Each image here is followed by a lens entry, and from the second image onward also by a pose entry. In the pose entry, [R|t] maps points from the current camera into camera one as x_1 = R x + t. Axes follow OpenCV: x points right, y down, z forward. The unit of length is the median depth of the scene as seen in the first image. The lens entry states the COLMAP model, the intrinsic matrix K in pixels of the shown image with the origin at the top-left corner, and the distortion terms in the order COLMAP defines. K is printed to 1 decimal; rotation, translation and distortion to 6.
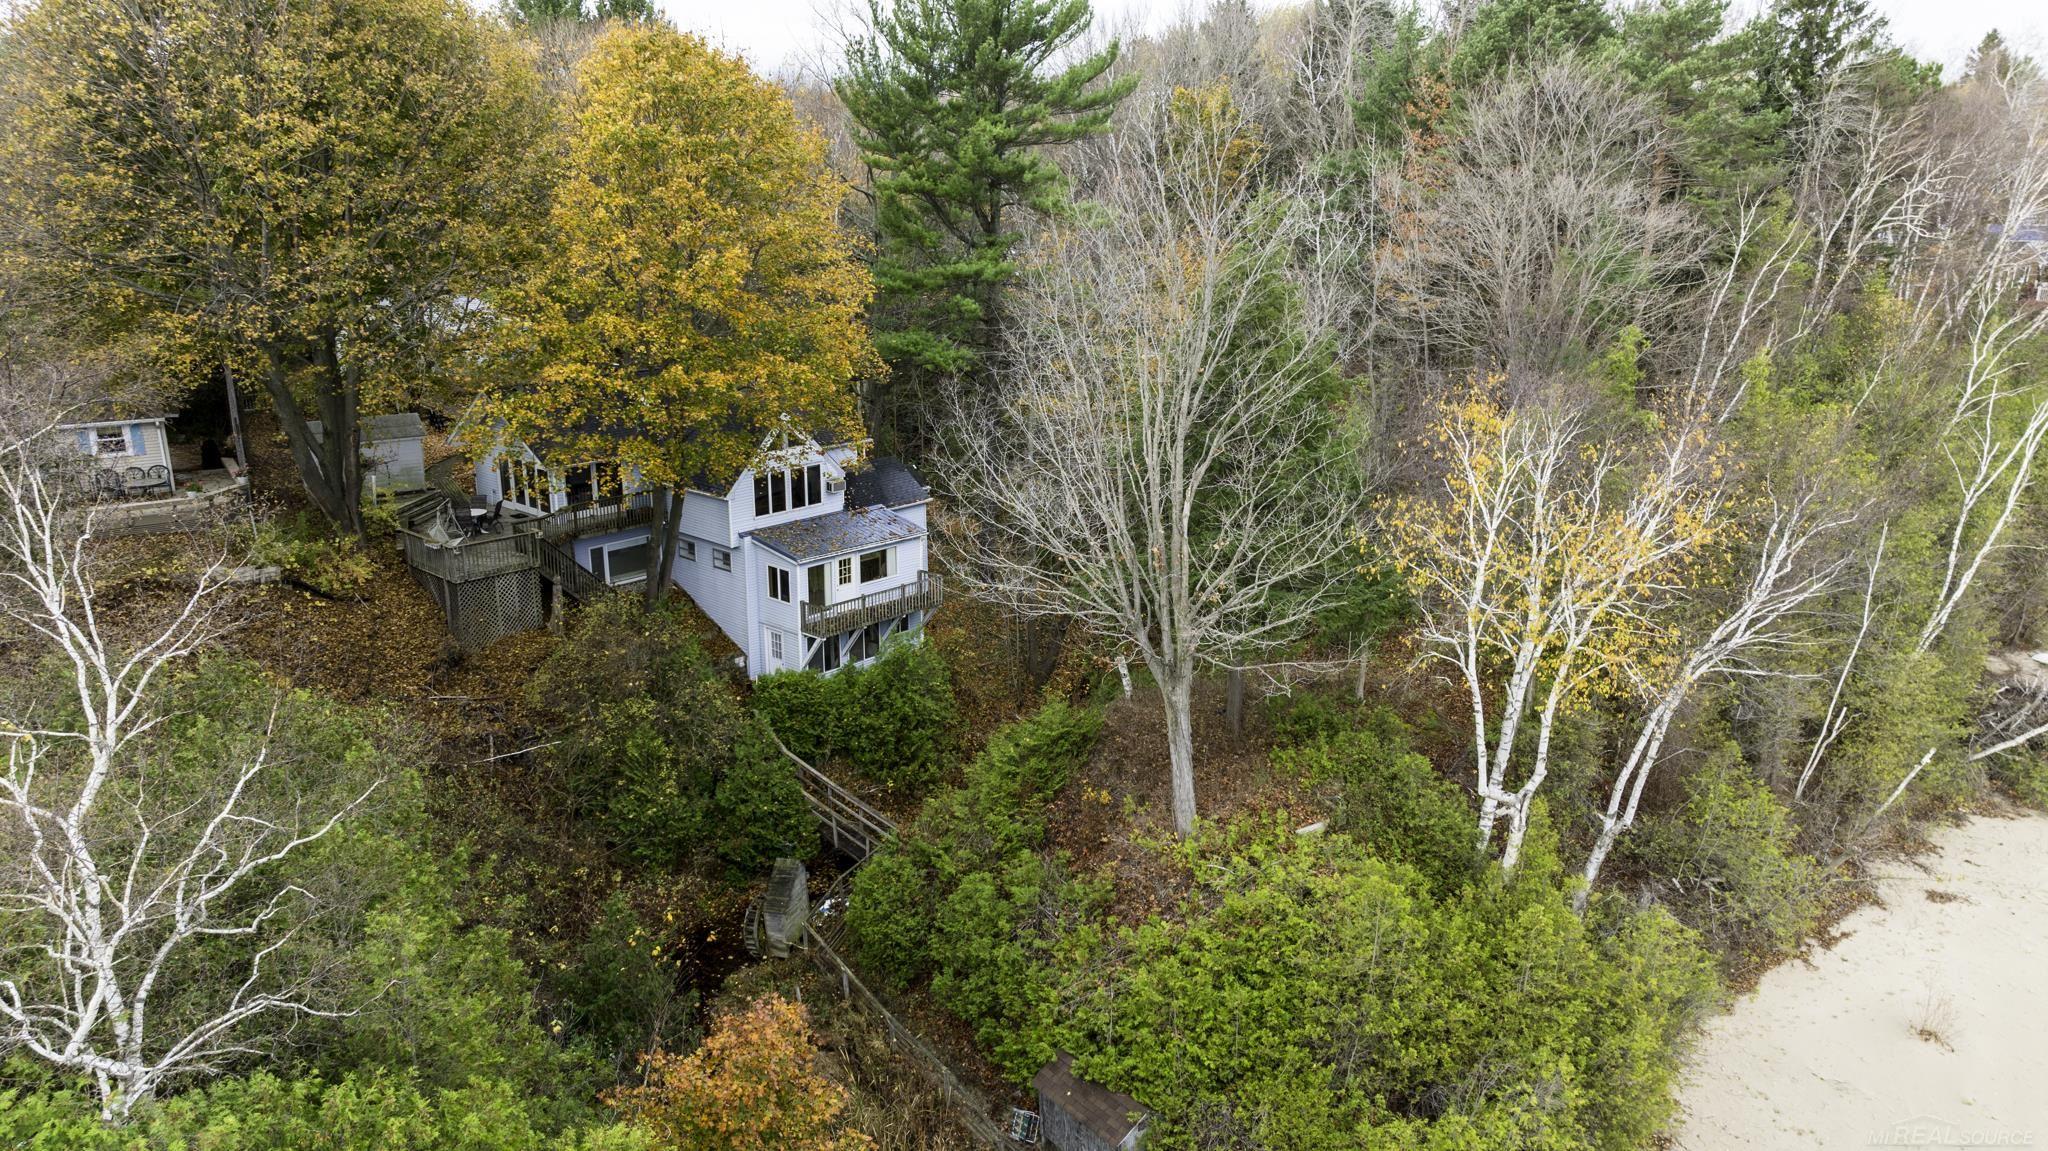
lens RADIAL K [[1454.3, 0, 1015.7], [0, 1454.3, 567.6], [0, 0, 1]] dist [-0.010519, -0.007729]
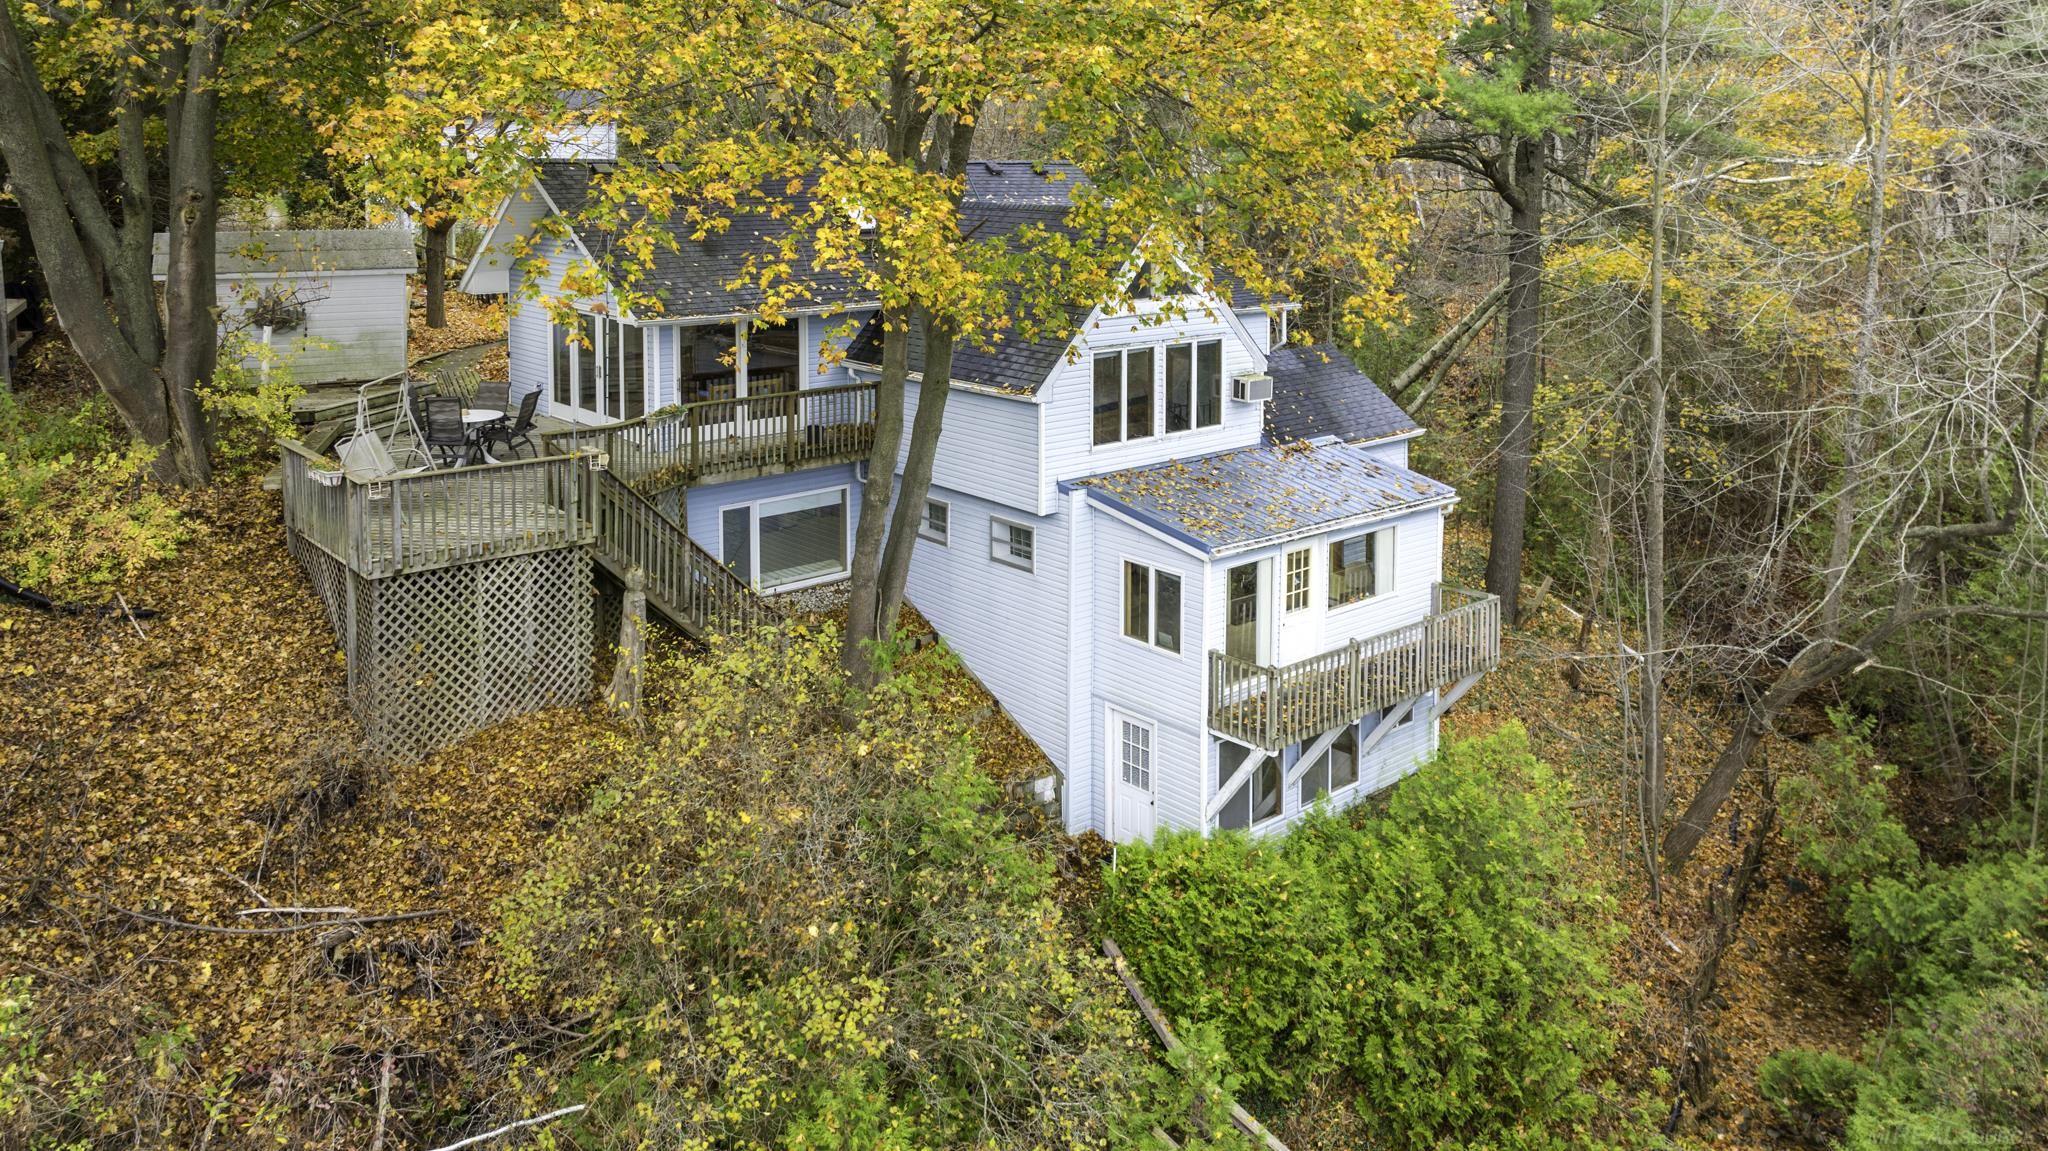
lens RADIAL K [[1454.3, 0, 1000.6], [0, 1454.3, 258.7], [0, 0, 1]] dist [-0.010519, -0.007729]
pose [[0.994112, 0.011963, -0.107691, -0.161379], [-0.033939, 0.978252, -0.204625, 0.000500], [0.102901, 0.207075, 0.972898, 0.560368]]
